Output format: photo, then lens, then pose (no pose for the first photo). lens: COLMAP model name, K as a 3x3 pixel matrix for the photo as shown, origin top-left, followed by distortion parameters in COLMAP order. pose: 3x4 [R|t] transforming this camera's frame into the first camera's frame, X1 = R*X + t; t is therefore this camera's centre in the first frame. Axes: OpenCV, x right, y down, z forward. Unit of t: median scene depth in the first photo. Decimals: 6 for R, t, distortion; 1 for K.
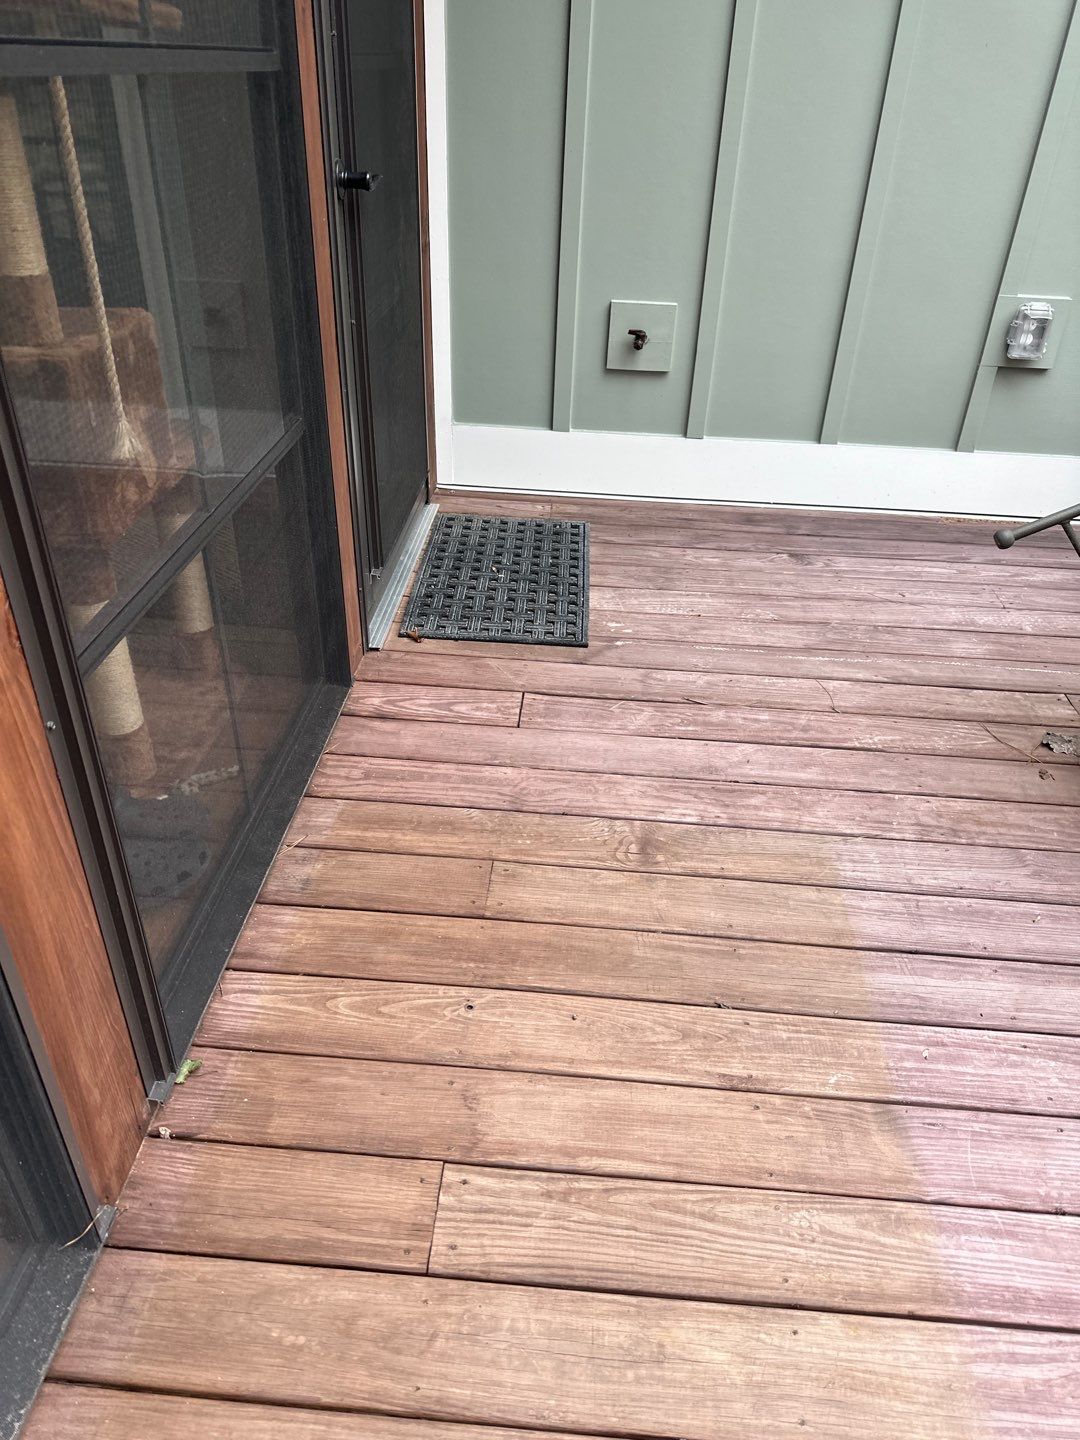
lens RADIAL K [[1020.6, 0, 539.6], [0, 1020.6, 718.7], [0, 0, 1]] dist [0.003454, -0.009531]
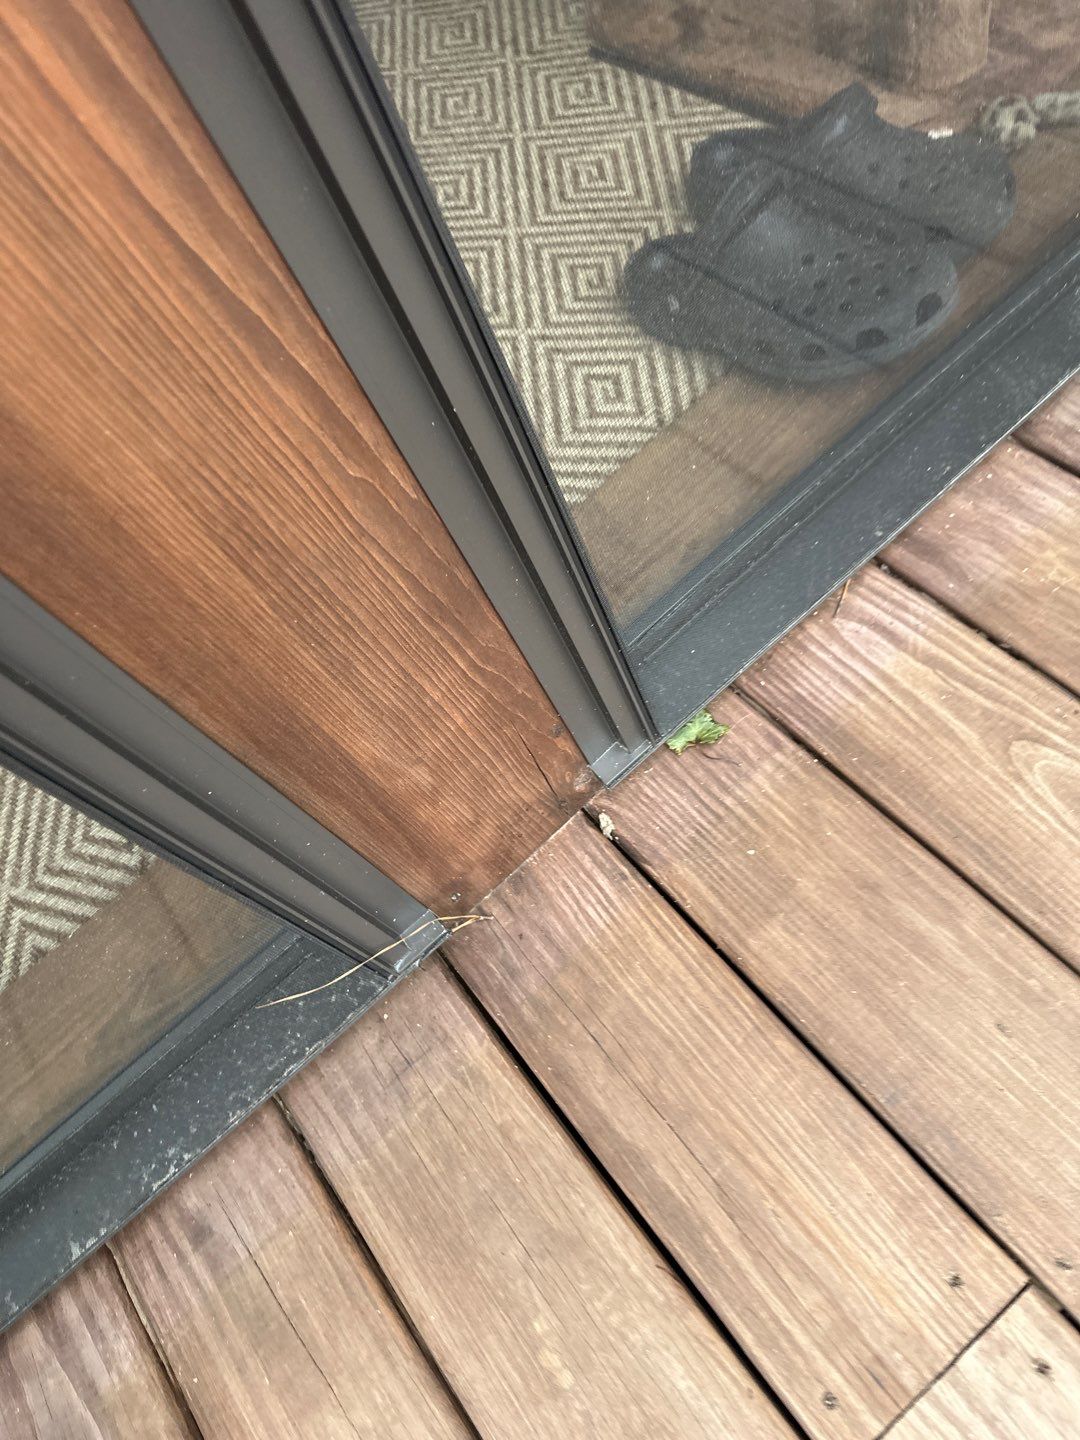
lens RADIAL K [[1020.6, 0, 551.7], [0, 1020.6, 734.6], [0, 0, 1]] dist [0.003454, -0.009531]
pose [[0.642929, 0.543924, -0.539248, -0.101268], [-0.123301, 0.768366, 0.628021, 0.021012], [0.755936, -0.337283, 0.561071, 0.604994]]
